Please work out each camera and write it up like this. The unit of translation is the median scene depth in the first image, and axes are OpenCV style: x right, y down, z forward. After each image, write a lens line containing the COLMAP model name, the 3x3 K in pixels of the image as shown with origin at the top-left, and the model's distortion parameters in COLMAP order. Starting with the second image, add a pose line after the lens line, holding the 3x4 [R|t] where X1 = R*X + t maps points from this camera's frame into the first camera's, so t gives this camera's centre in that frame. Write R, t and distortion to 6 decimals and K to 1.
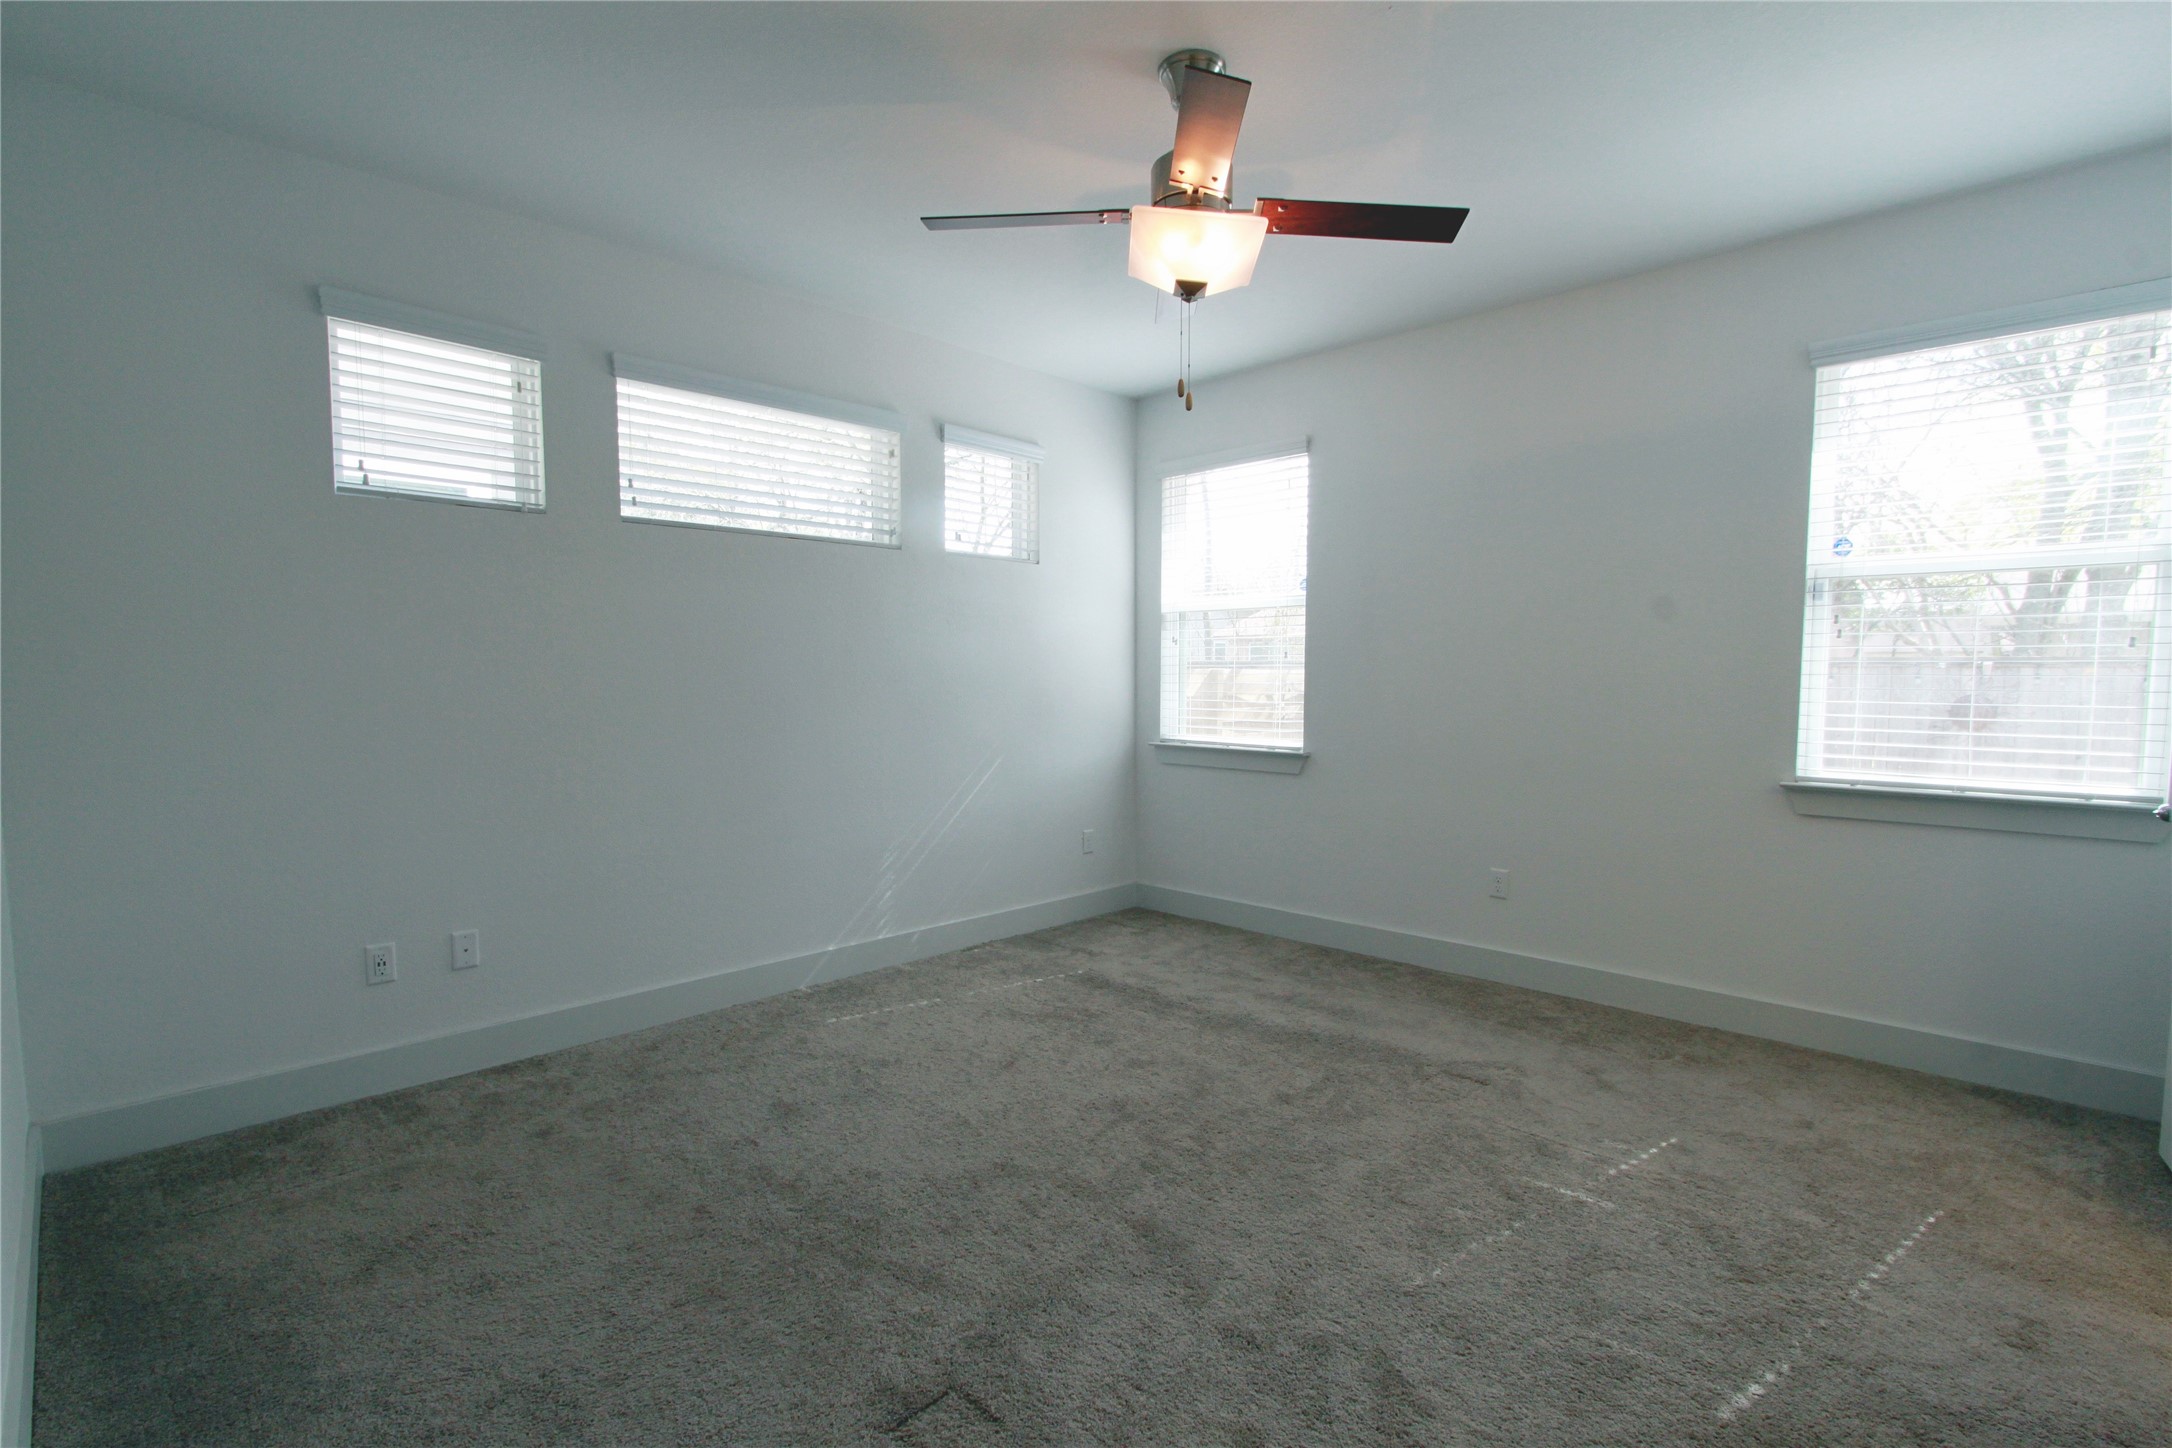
lens RADIAL K [[995.1, 0, 1090.8], [0, 995.1, 729.3], [0, 0, 1]] dist [-0.026777, 0.006416]
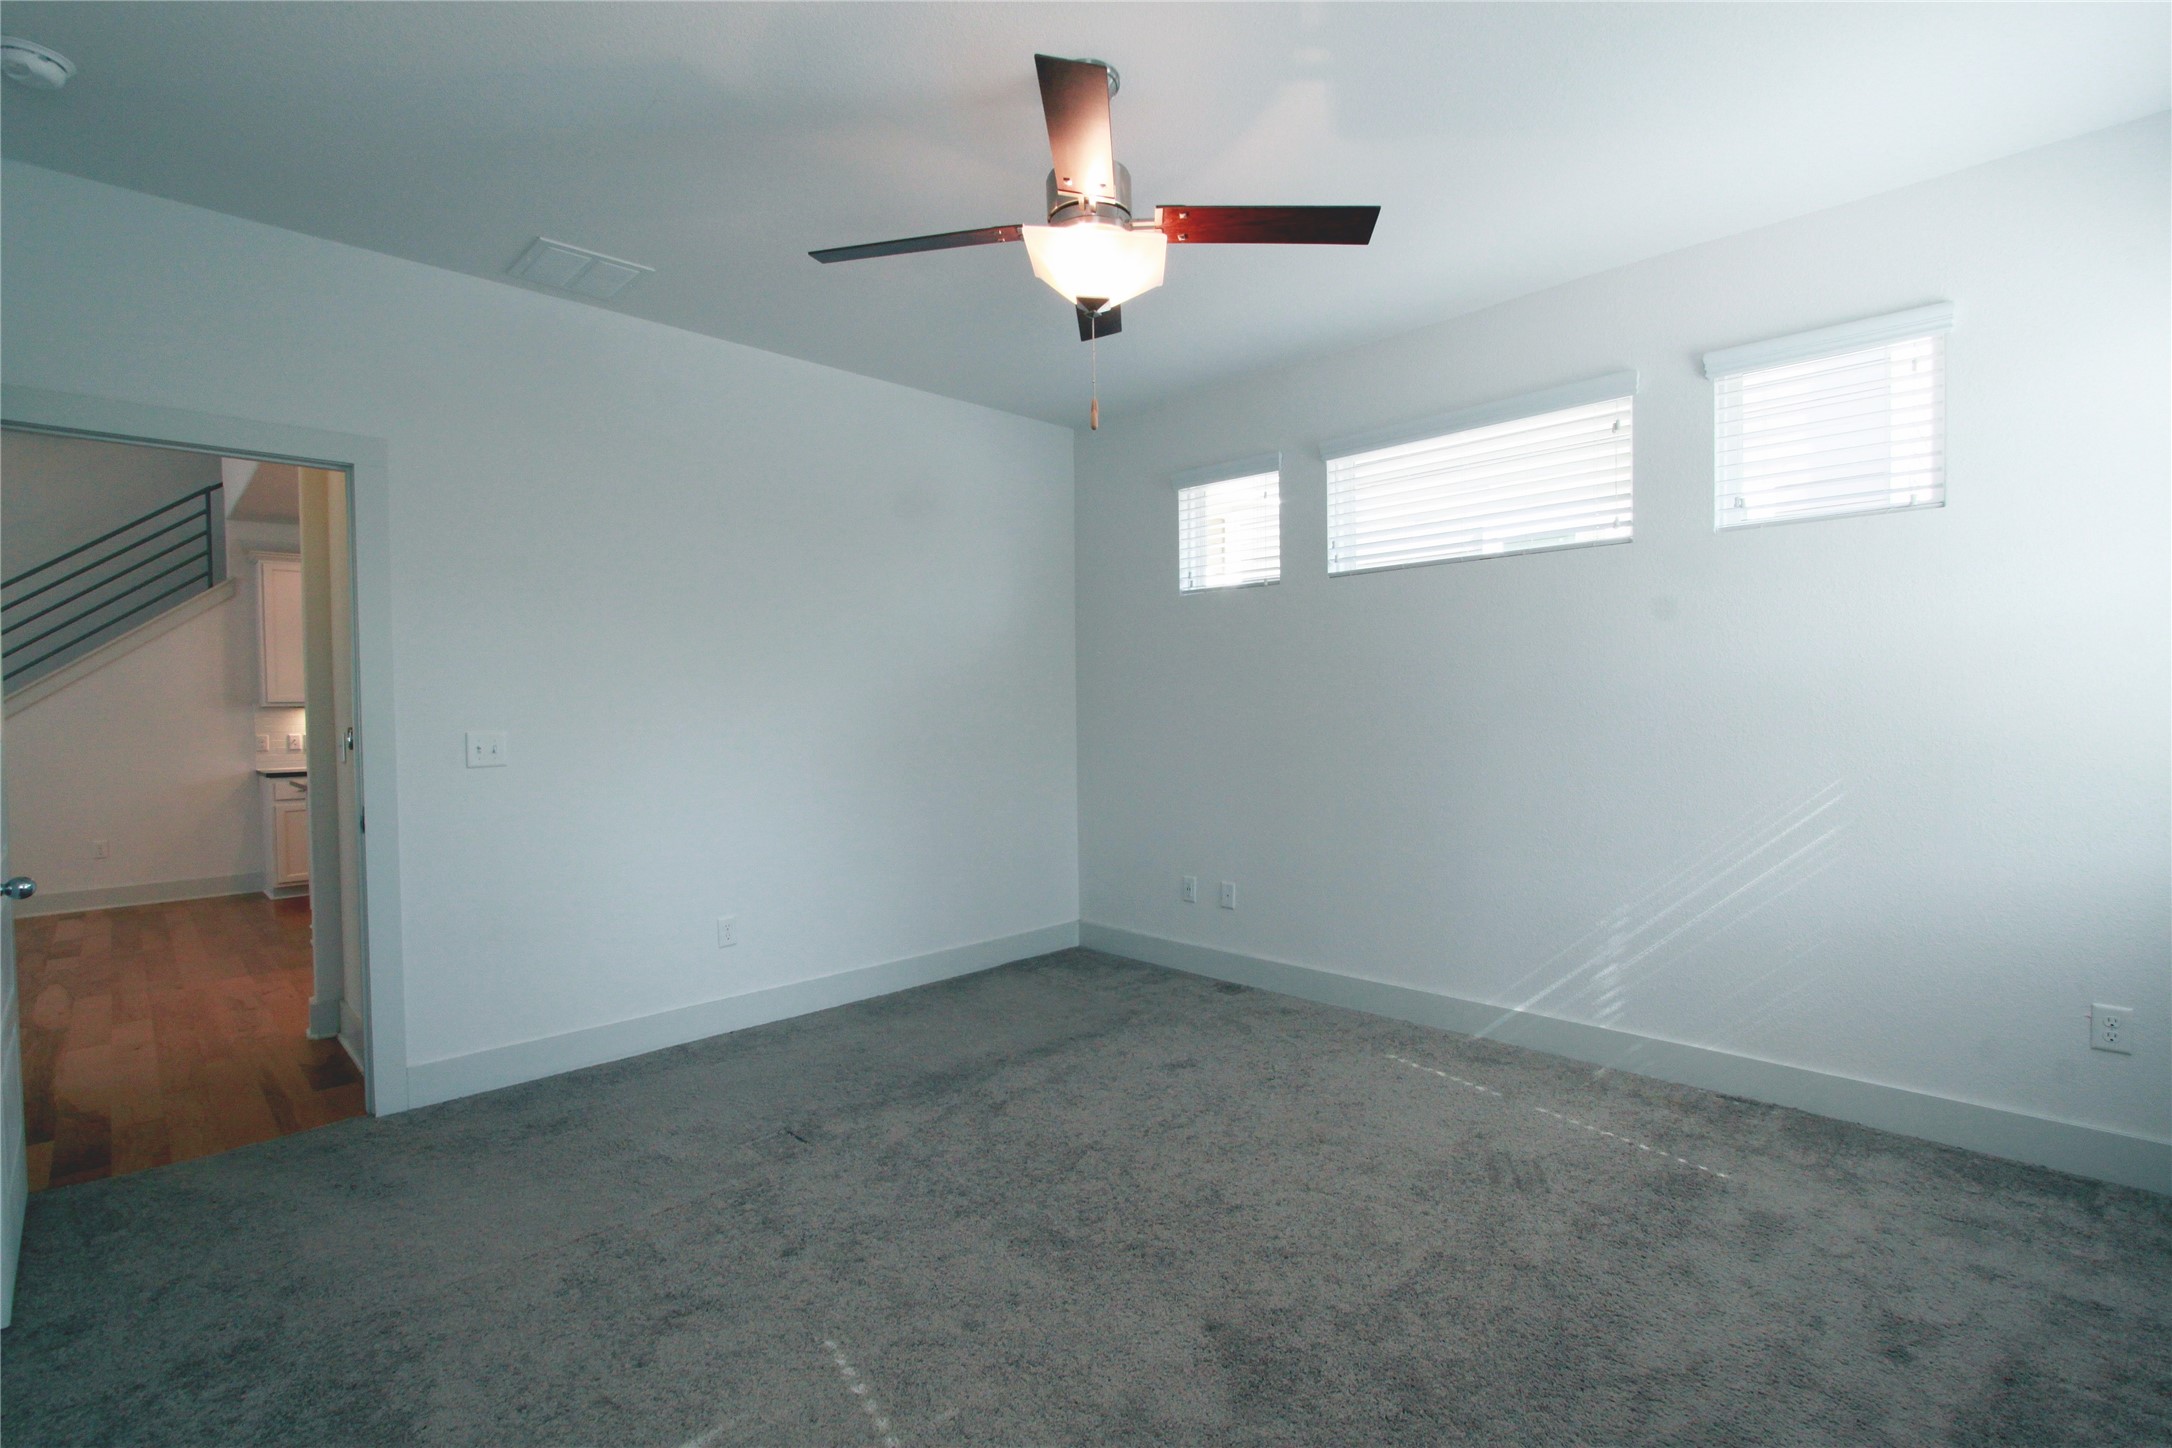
lens RADIAL K [[995.1, 0, 1093.1], [0, 995.1, 715.2], [0, 0, 1]] dist [-0.026777, 0.006416]
pose [[-0.019115, 0.006019, -0.999799, 0.649613], [-0.046132, 0.998912, 0.006896, -0.032139], [0.998752, 0.046255, -0.018816, 0.643510]]
